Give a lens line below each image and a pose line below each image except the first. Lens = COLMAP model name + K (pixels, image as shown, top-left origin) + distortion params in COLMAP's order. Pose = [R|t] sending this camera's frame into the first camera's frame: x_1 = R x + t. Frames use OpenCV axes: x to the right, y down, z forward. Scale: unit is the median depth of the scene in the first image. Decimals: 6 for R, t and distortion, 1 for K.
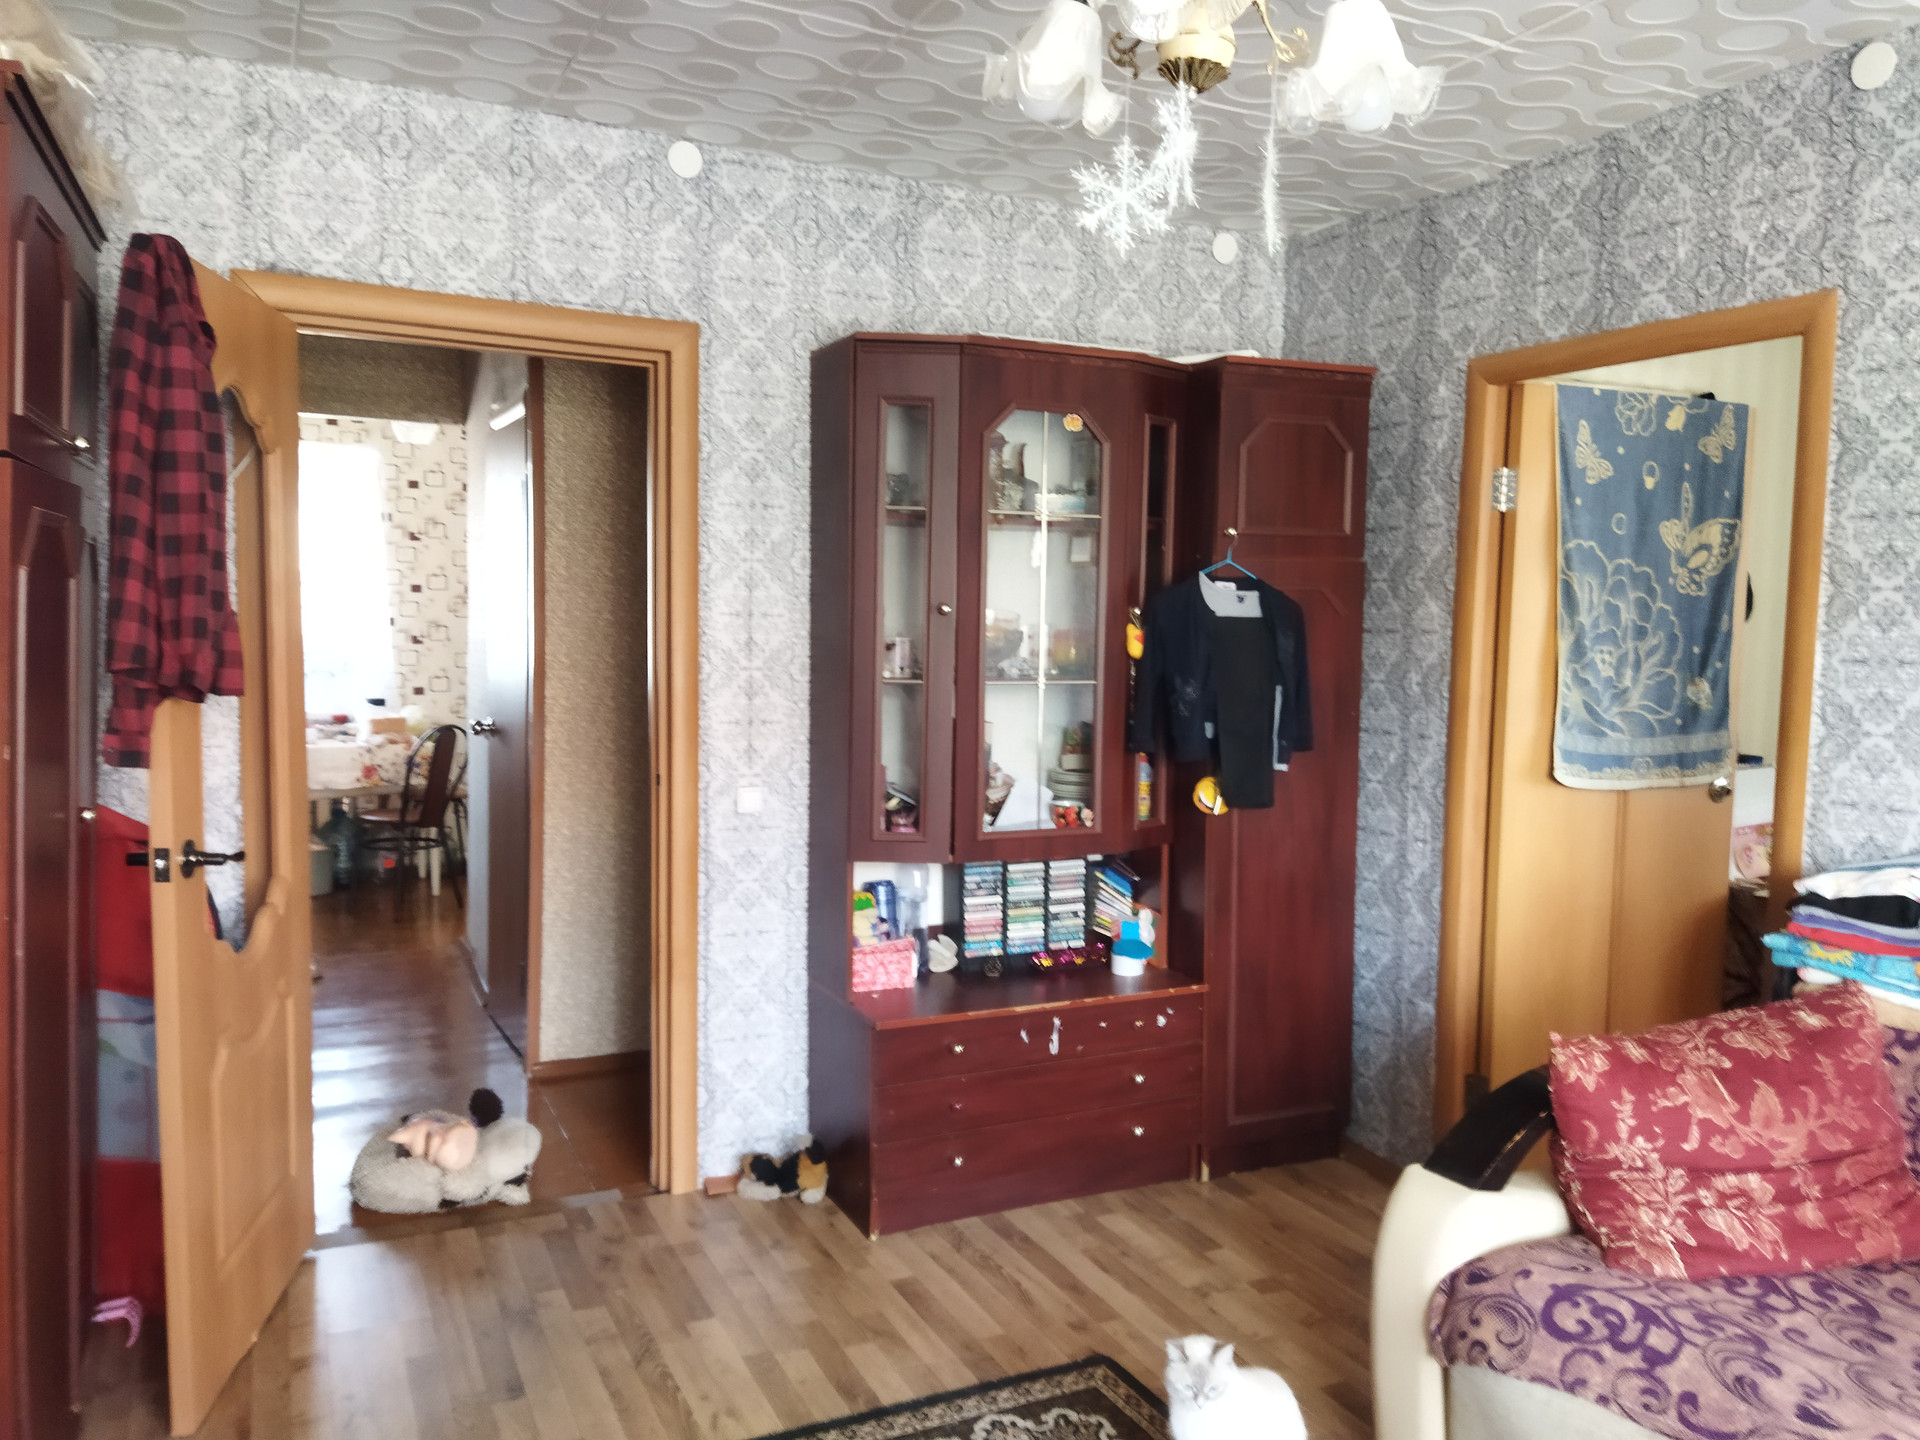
lens RADIAL K [[1447.2, 0, 968.6], [0, 1447.2, 714.8], [0, 0, 1]] dist [0.110647, -0.165392]
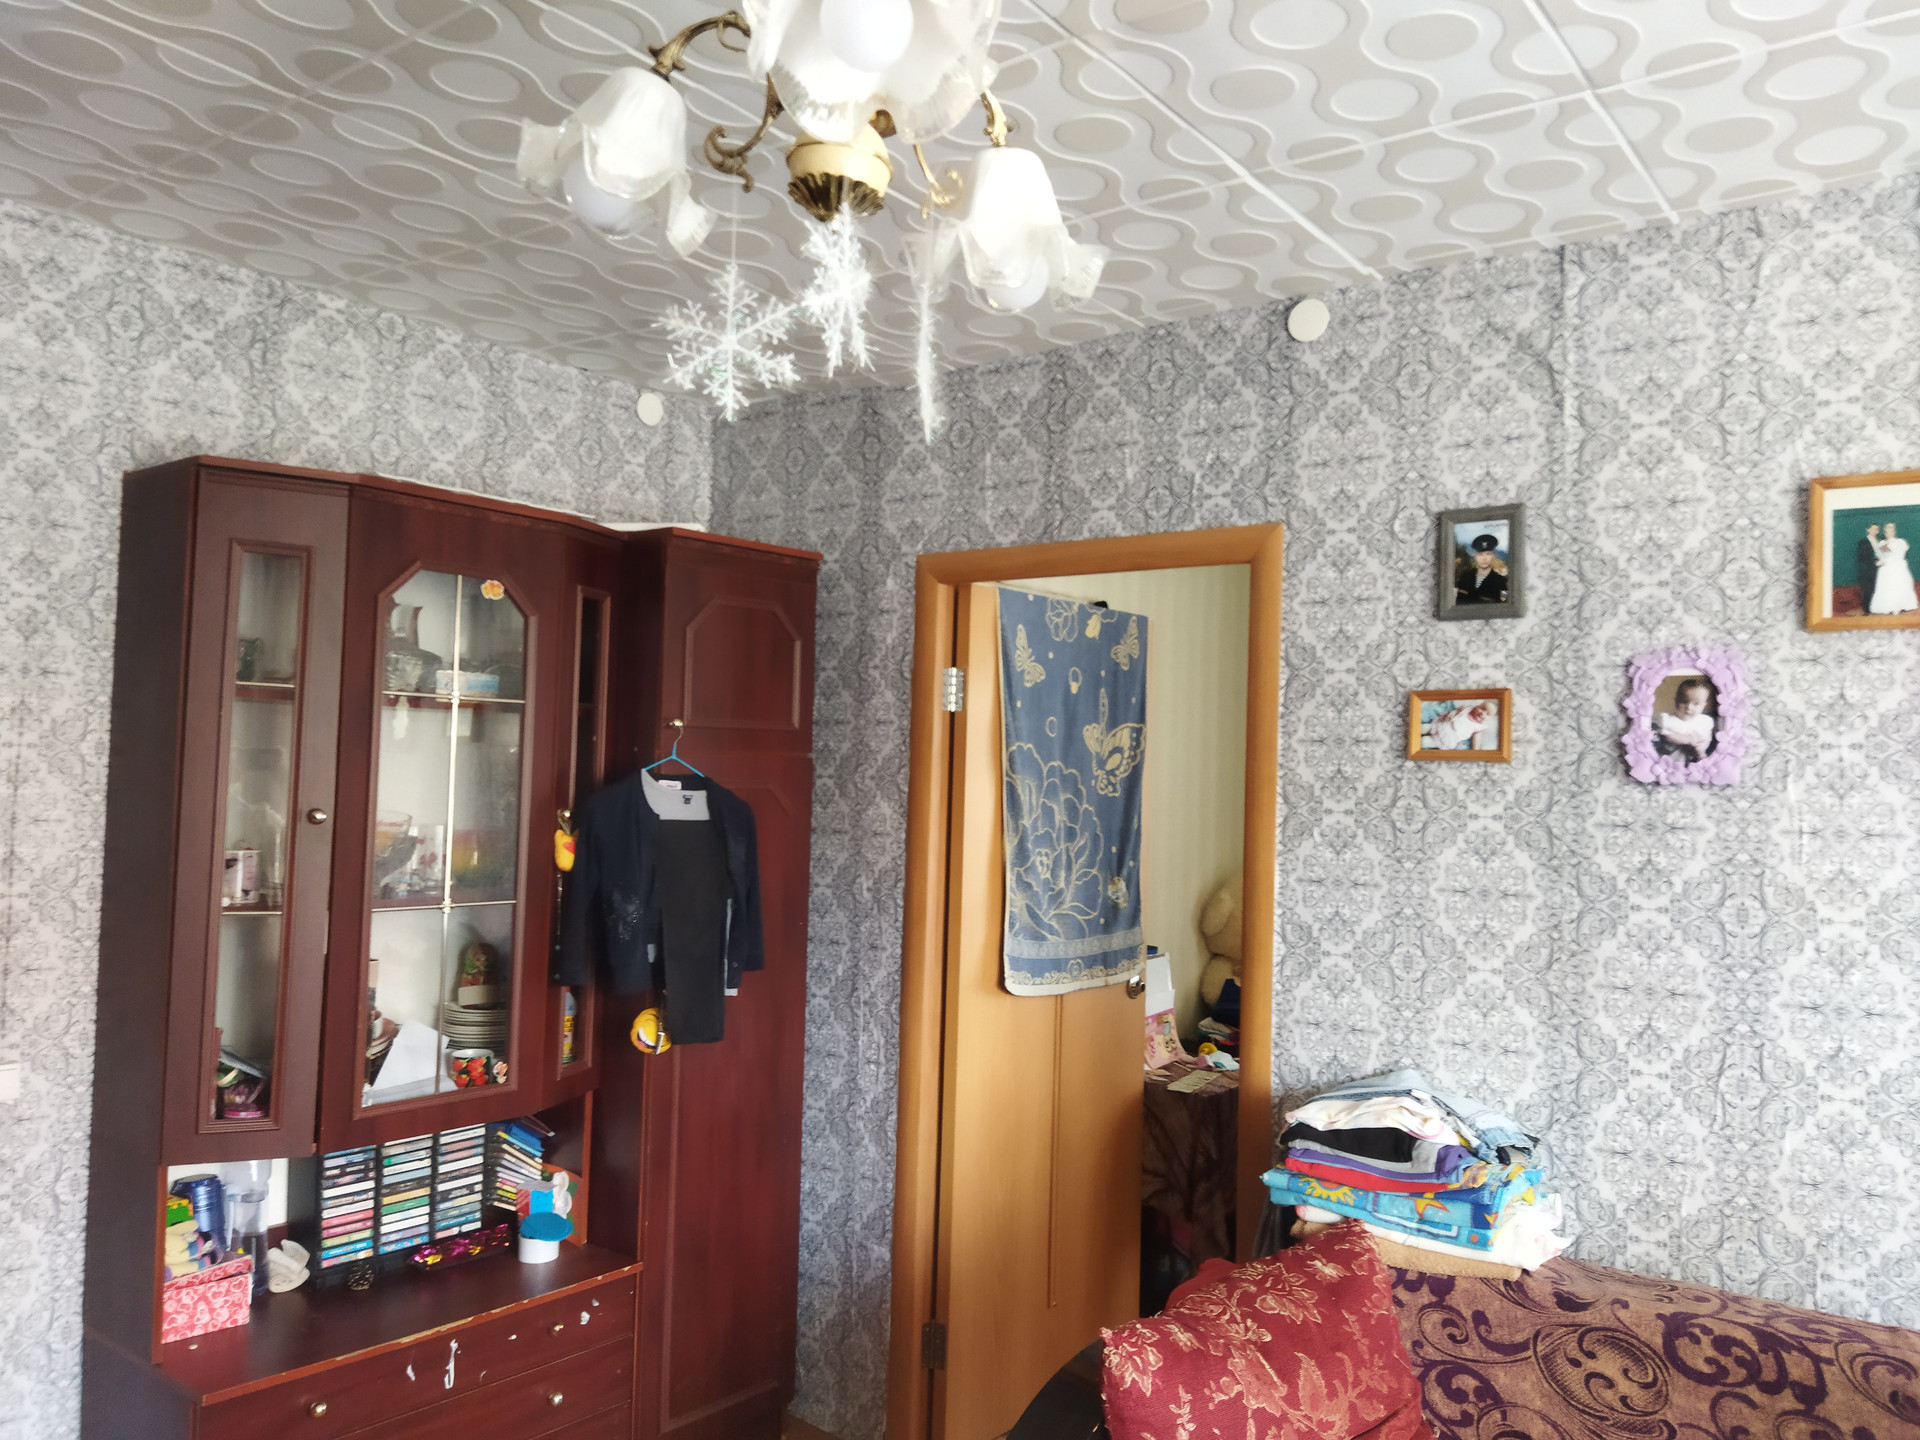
lens RADIAL K [[1447.2, 0, 968.6], [0, 1447.2, 714.8], [0, 0, 1]] dist [0.110647, -0.165392]
pose [[0.899470, 0.028953, 0.436023, -0.043698], [0.016758, 0.994783, -0.100627, -0.039347], [-0.436662, 0.097817, 0.894292, 0.135841]]
